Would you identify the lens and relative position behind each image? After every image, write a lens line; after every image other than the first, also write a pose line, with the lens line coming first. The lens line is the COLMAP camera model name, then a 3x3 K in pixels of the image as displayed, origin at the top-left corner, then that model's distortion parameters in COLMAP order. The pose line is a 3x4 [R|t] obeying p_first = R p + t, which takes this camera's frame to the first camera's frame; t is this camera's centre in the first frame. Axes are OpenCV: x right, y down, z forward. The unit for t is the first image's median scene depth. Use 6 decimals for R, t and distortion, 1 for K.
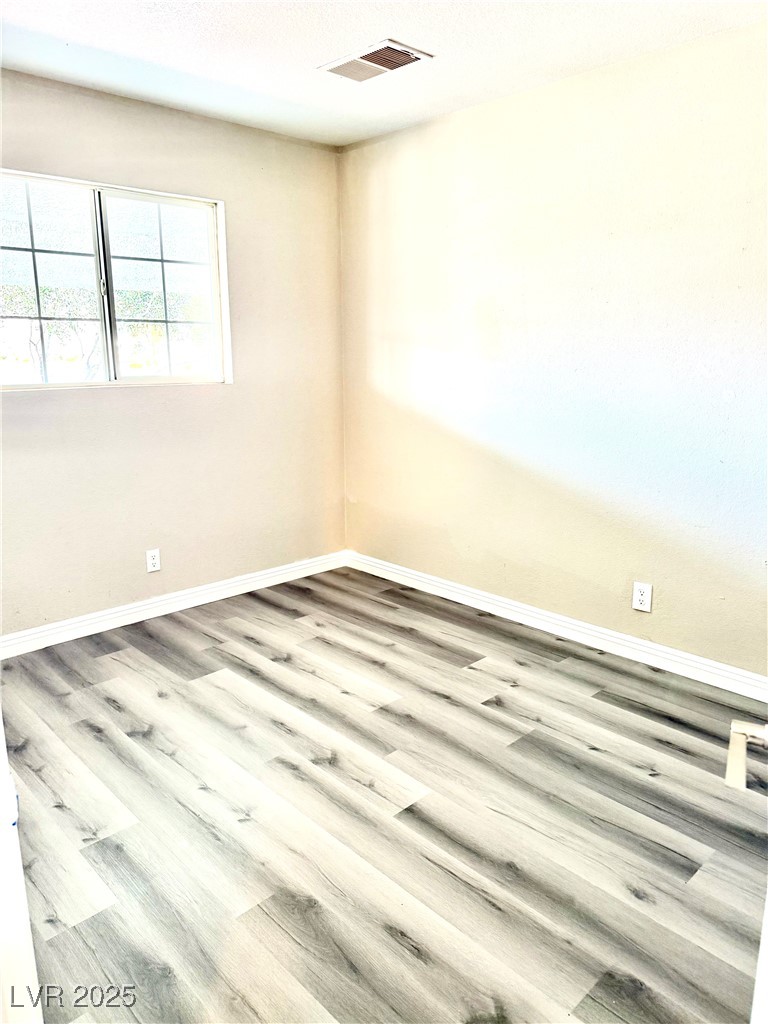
lens RADIAL K [[720.3, 0, 384.0], [0, 720.3, 512.0], [0, 0, 1]] dist [0.095624, -0.142445]
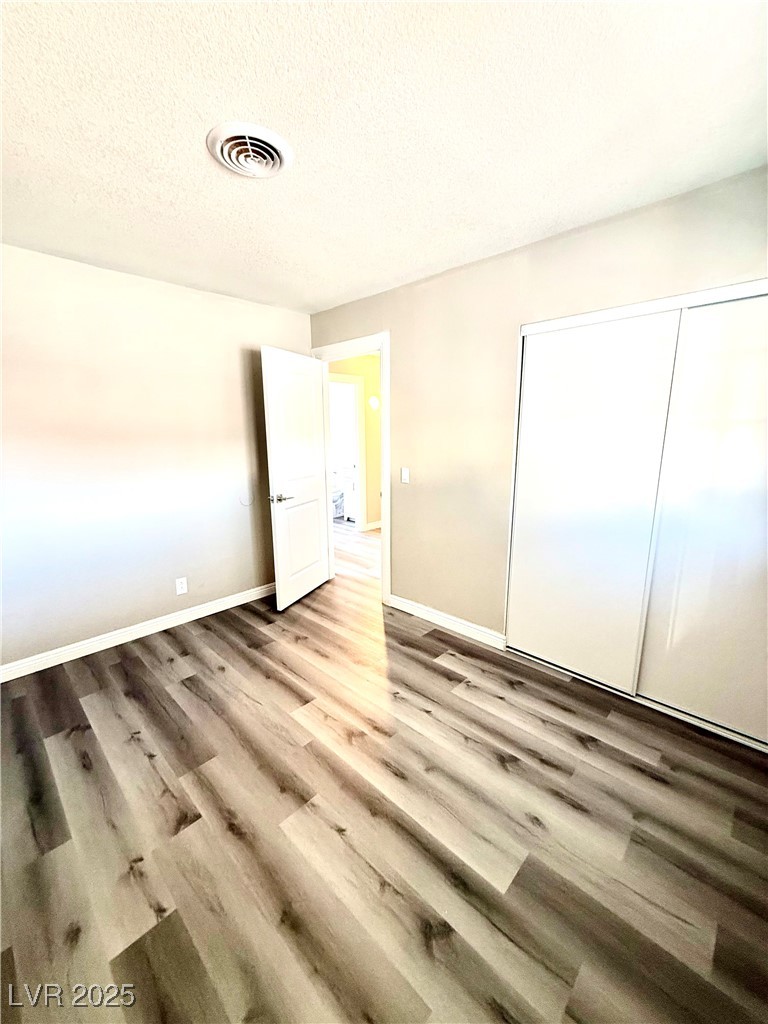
lens RADIAL K [[410.8, 0, 384.0], [0, 410.8, 512.0], [0, 0, 1]] dist [0.002948, 0.000565]
pose [[-0.999247, 0.016382, -0.035161, -0.106338], [0.000439, 0.911164, 0.412043, -0.364864], [0.038788, 0.411717, -0.910486, 1.447523]]
